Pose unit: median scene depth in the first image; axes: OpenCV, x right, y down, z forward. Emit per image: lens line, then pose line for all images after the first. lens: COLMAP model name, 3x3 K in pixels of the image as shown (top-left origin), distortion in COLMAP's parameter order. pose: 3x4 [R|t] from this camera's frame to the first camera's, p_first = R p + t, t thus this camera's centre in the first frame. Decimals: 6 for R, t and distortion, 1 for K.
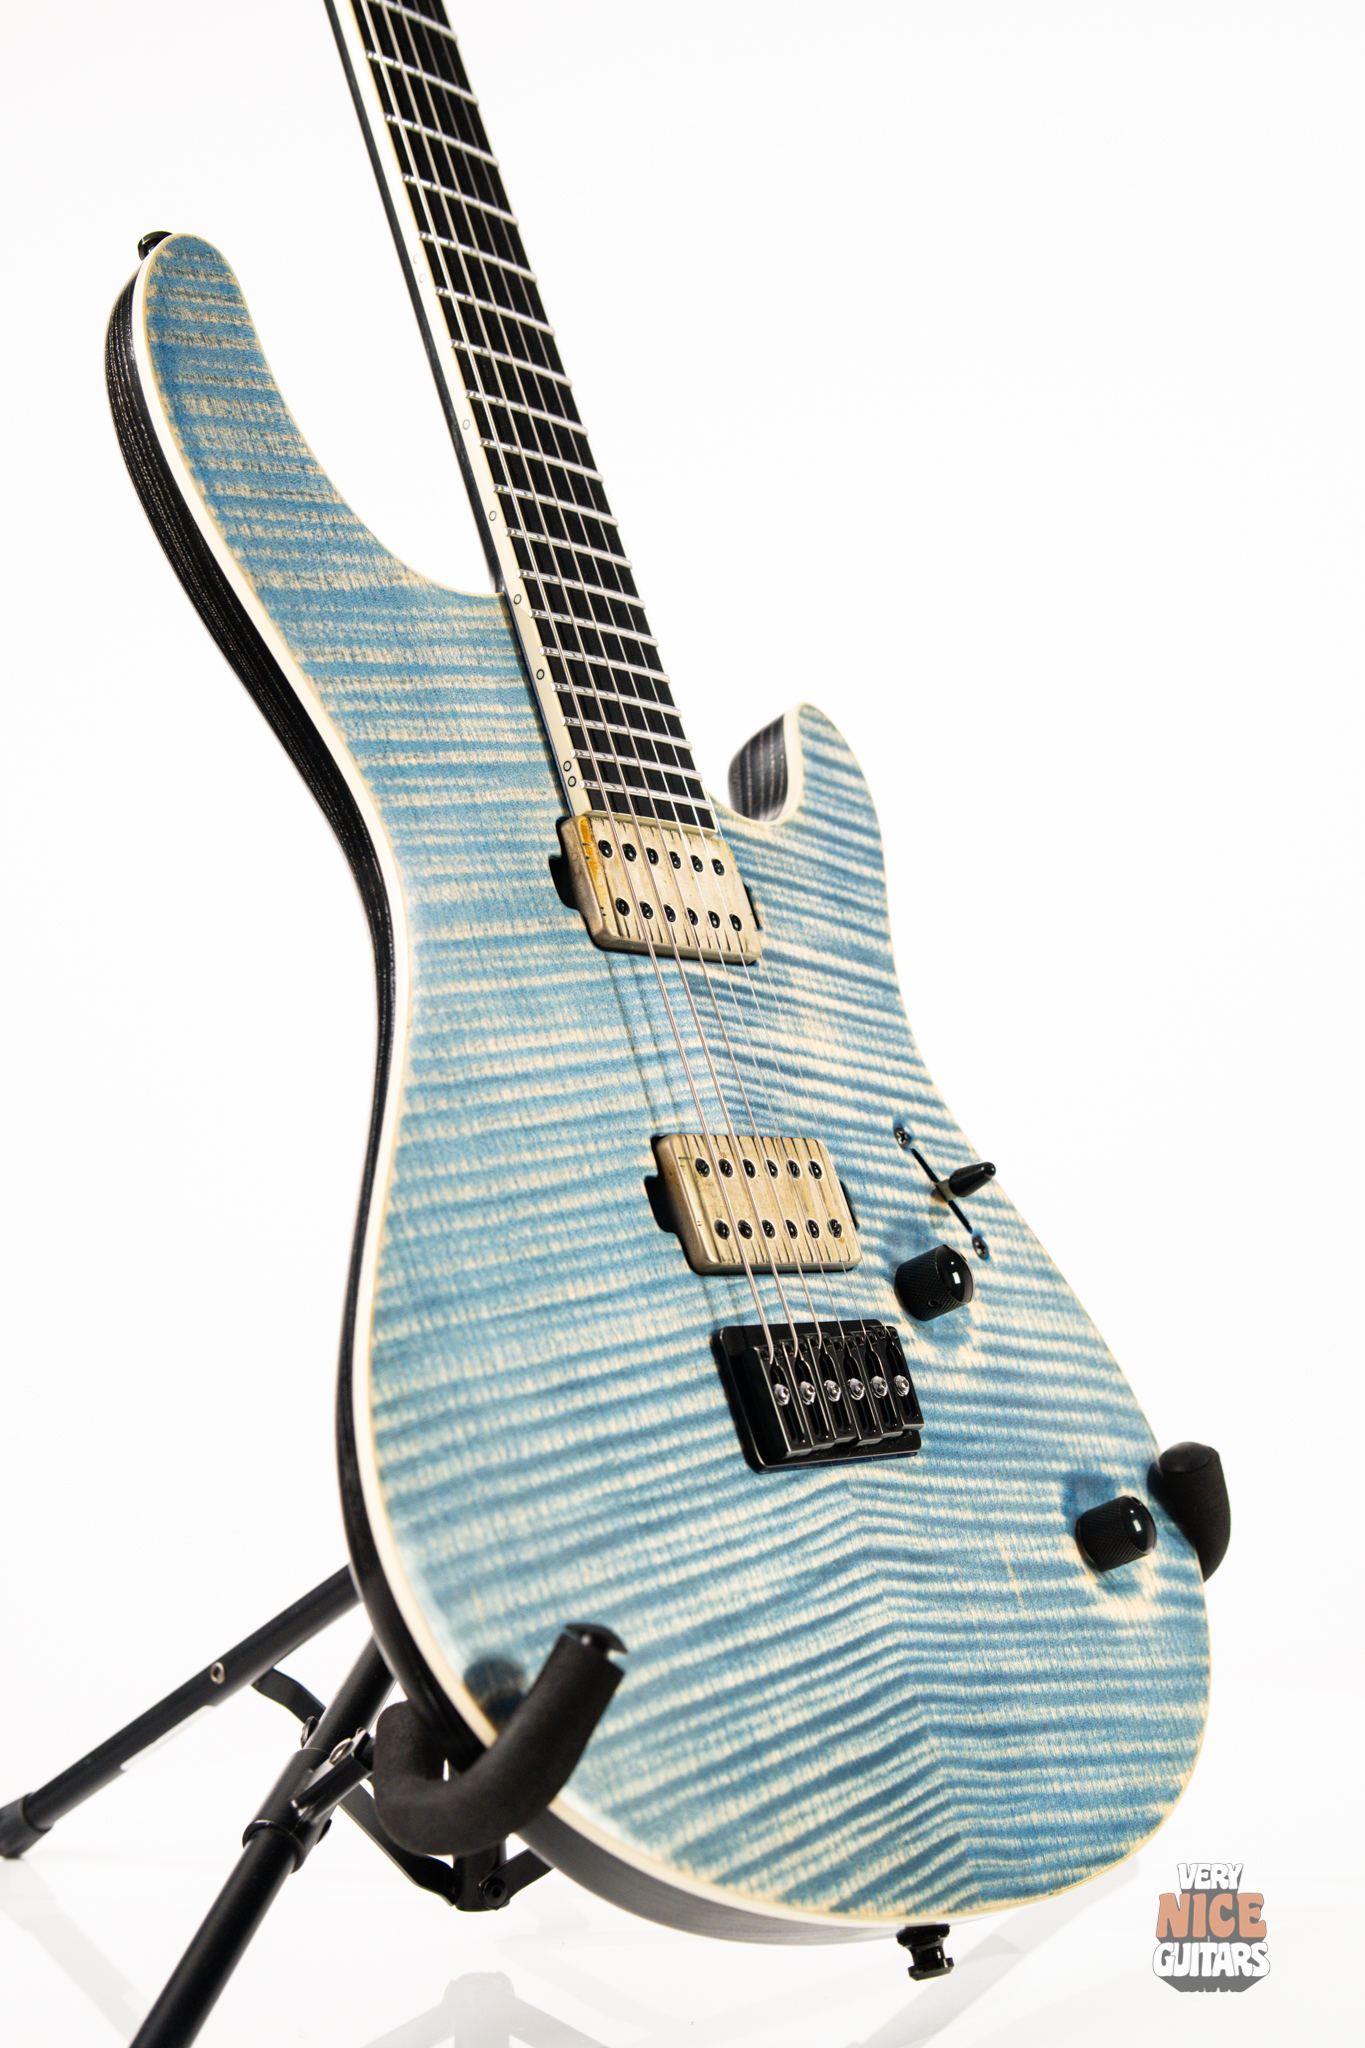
lens RADIAL K [[2932.8, 0, 686.3], [0, 2932.8, 1028.1], [0, 0, 1]] dist [0.106641, -0.276374]
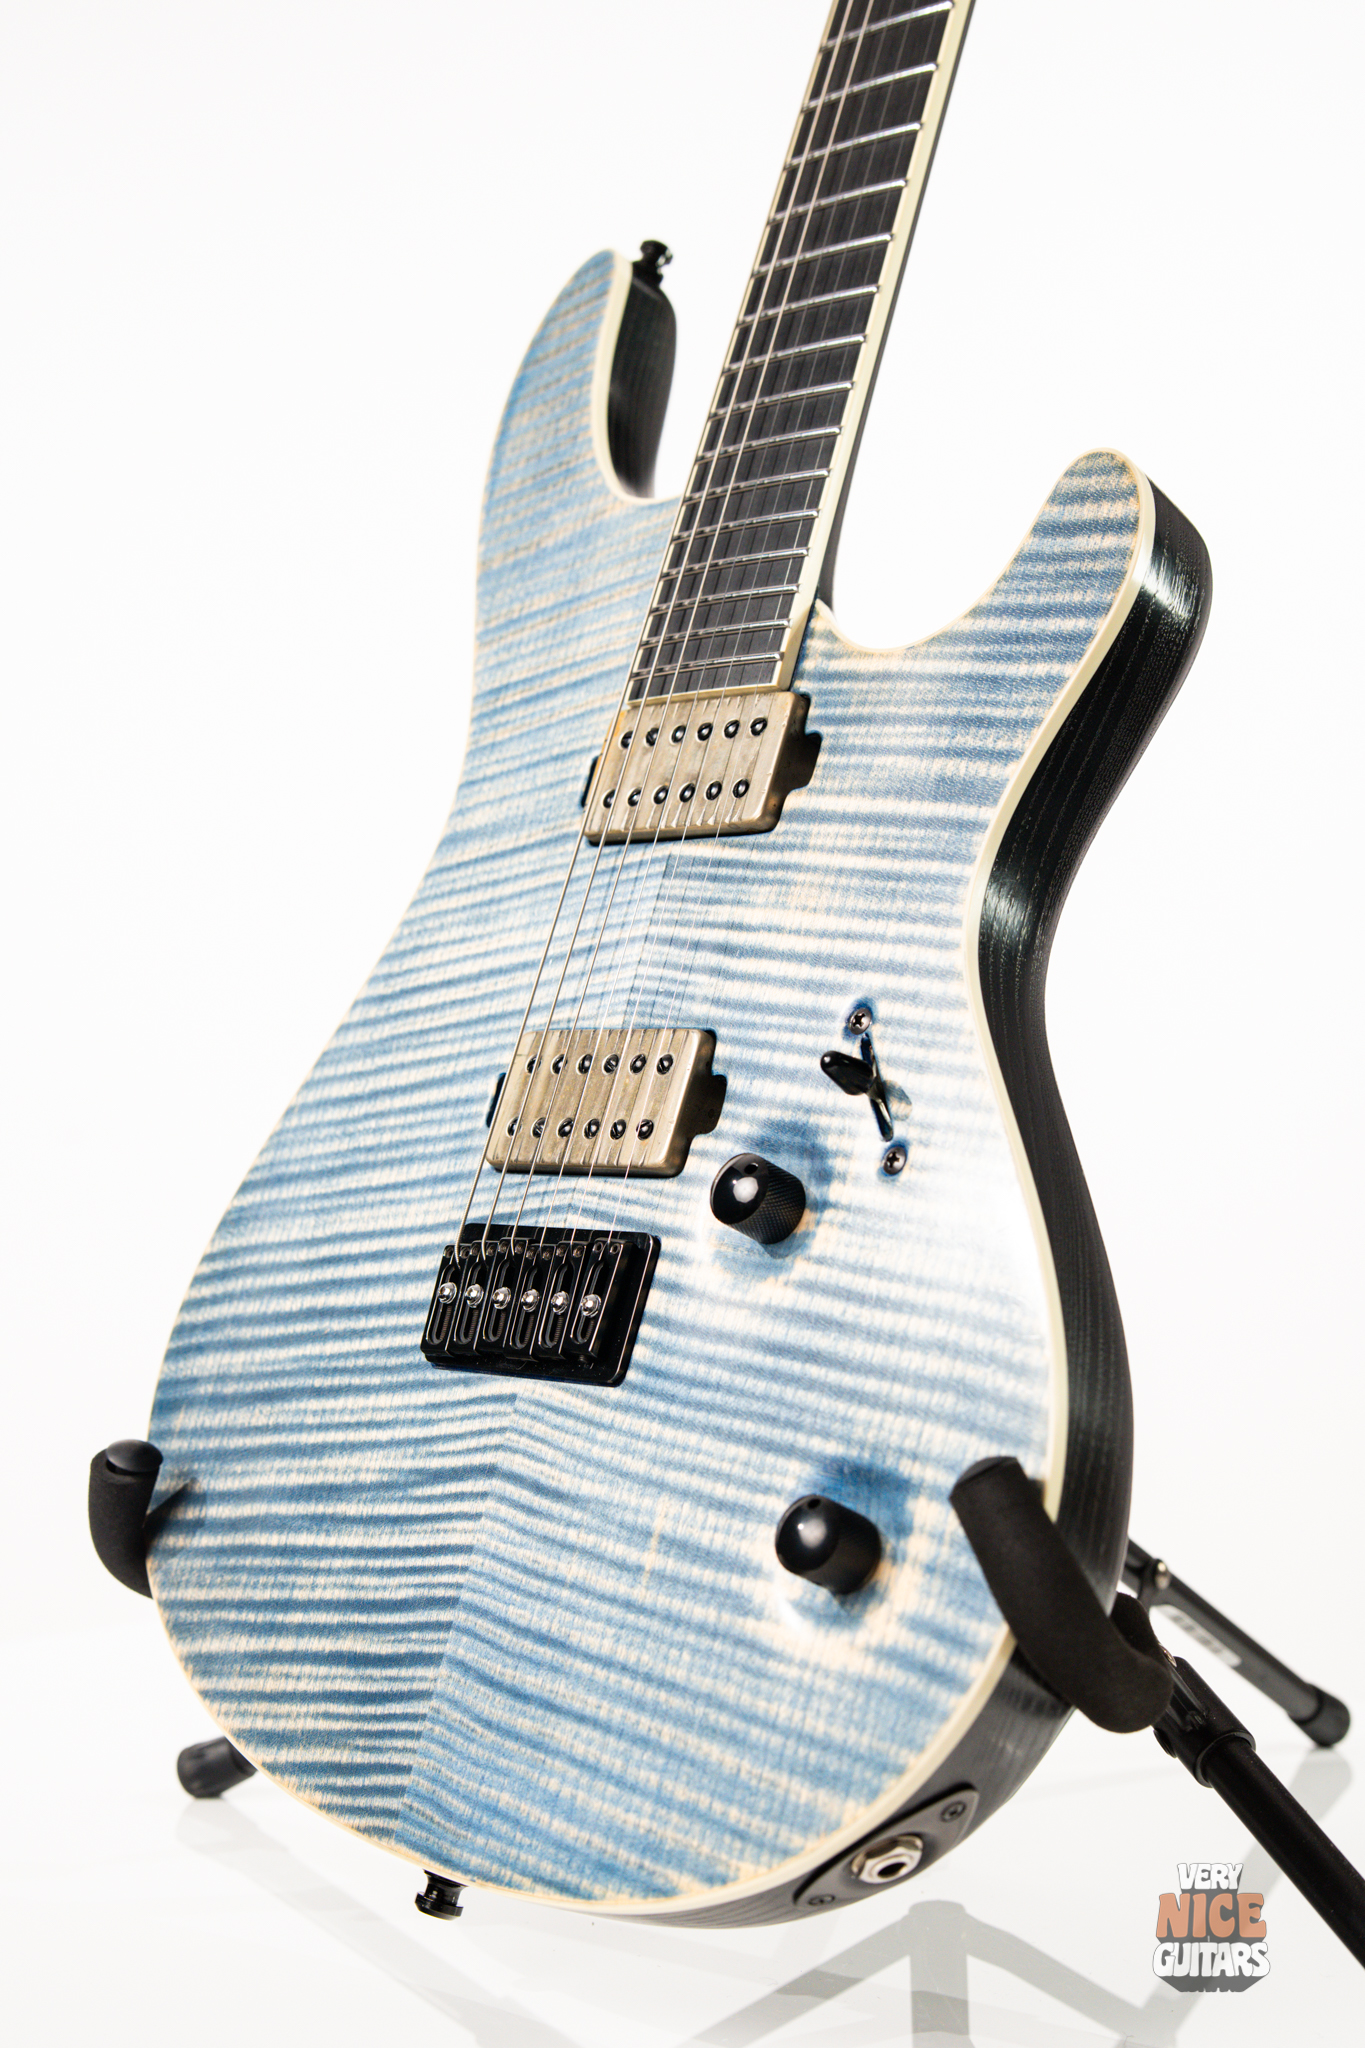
lens RADIAL K [[2882.8, 0, 676.3], [0, 2882.8, 1064.5], [0, 0, 1]] dist [0.093312, -0.119384]
pose [[-0.101657, 0.002871, -0.994815, 0.973149], [0.065311, 0.997858, -0.003794, 0.054765], [0.992673, -0.065358, -0.101627, 1.151904]]
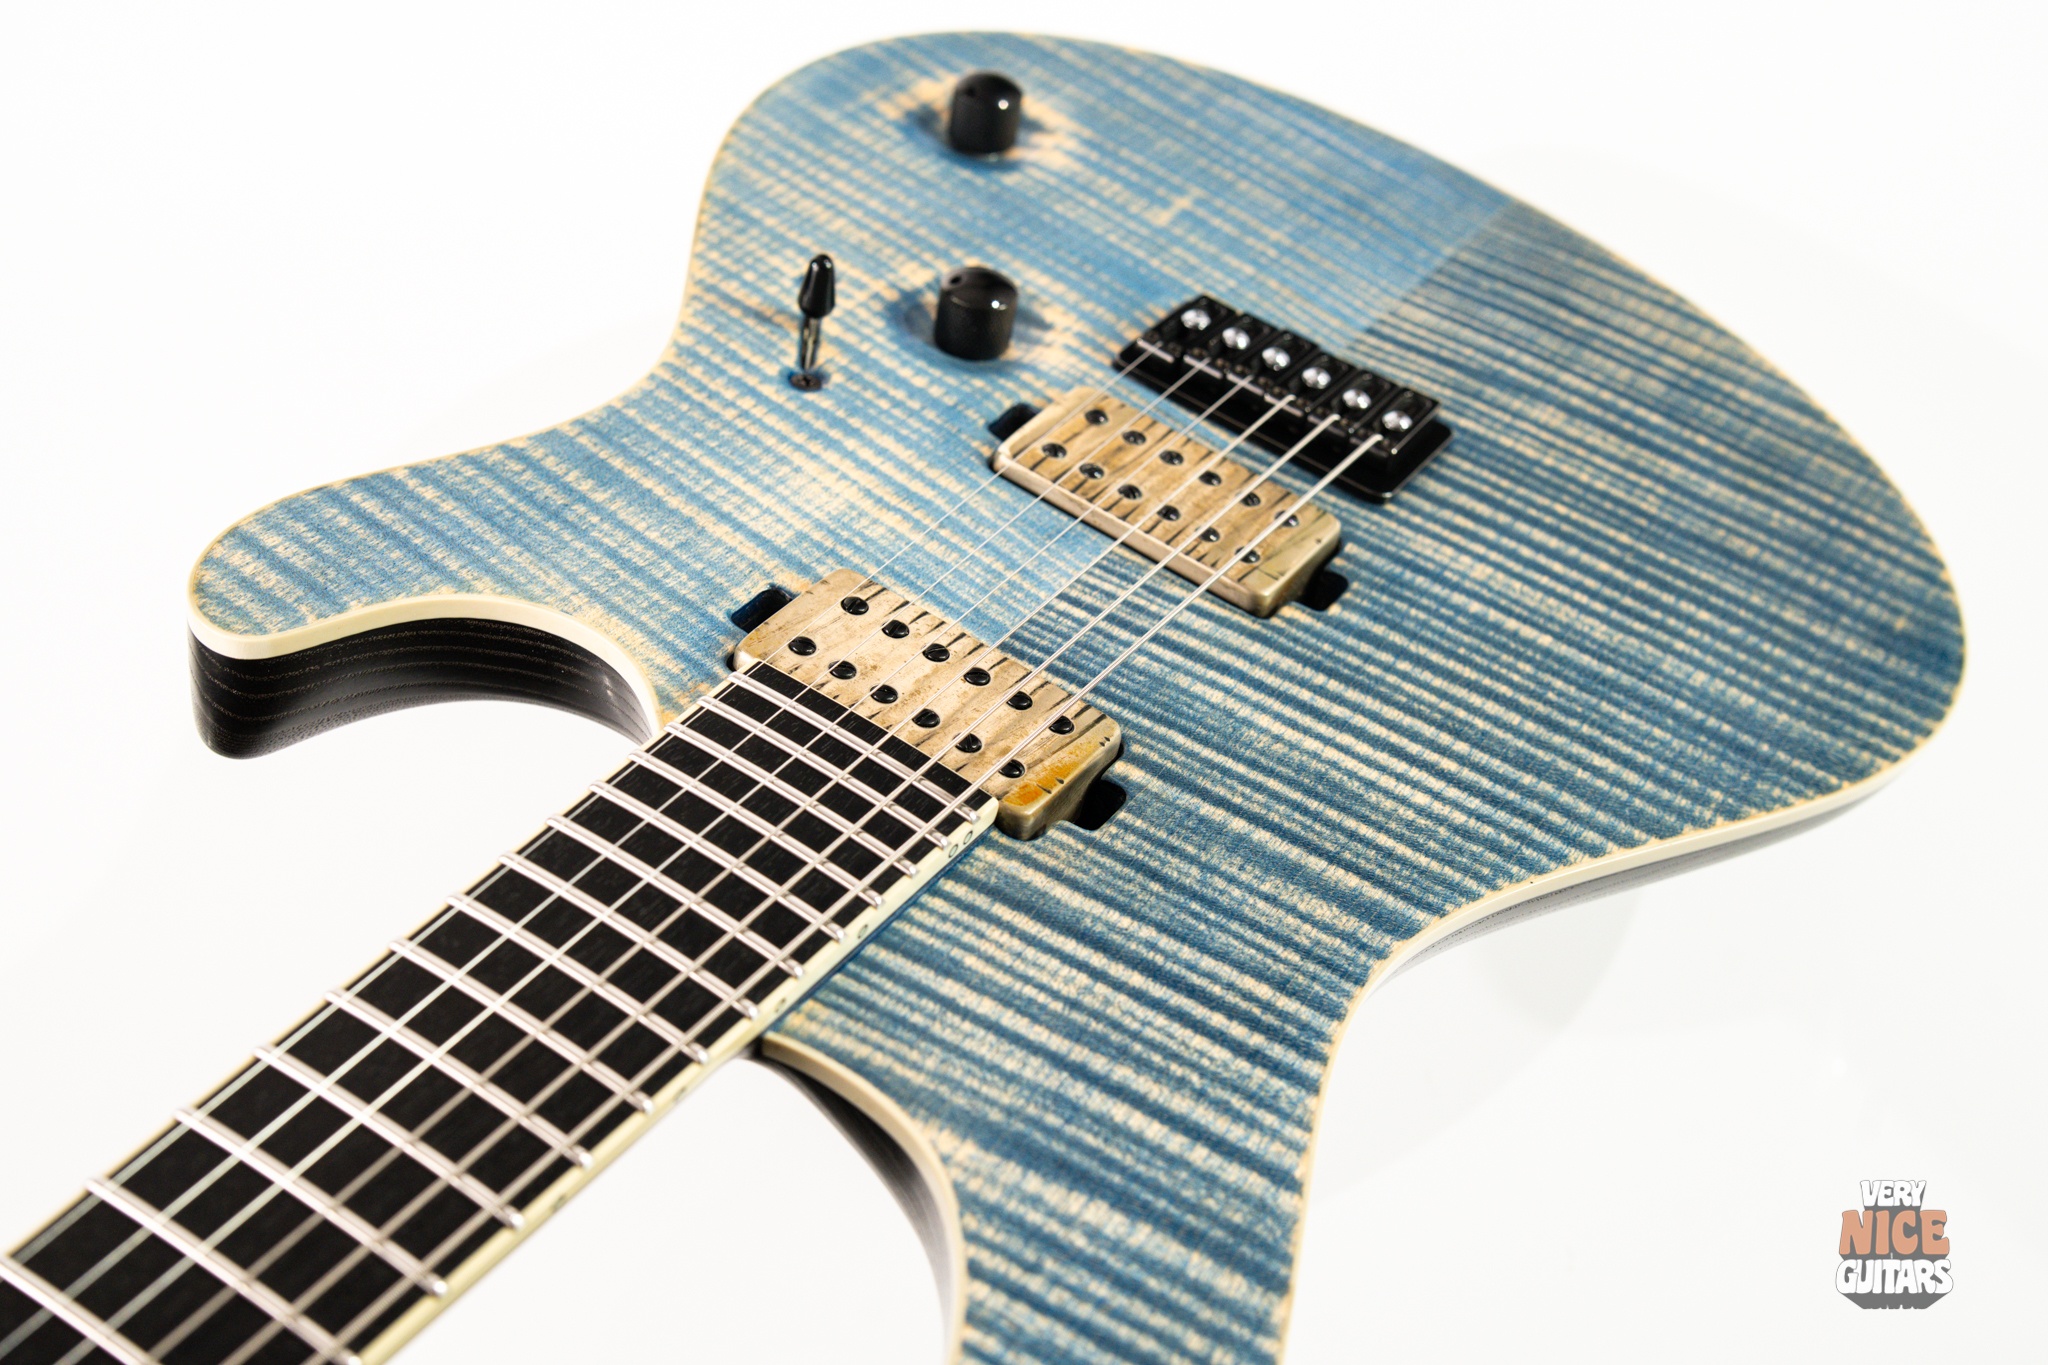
lens RADIAL K [[2906.3, 0, 1020.0], [0, 2906.3, 691.1], [0, 0, 1]] dist [0.107436, -0.369371]
pose [[-0.237820, -0.969850, -0.053223, 0.026525], [0.366234, -0.140286, 0.919887, -0.709498], [-0.899619, 0.199276, 0.388555, 0.759683]]
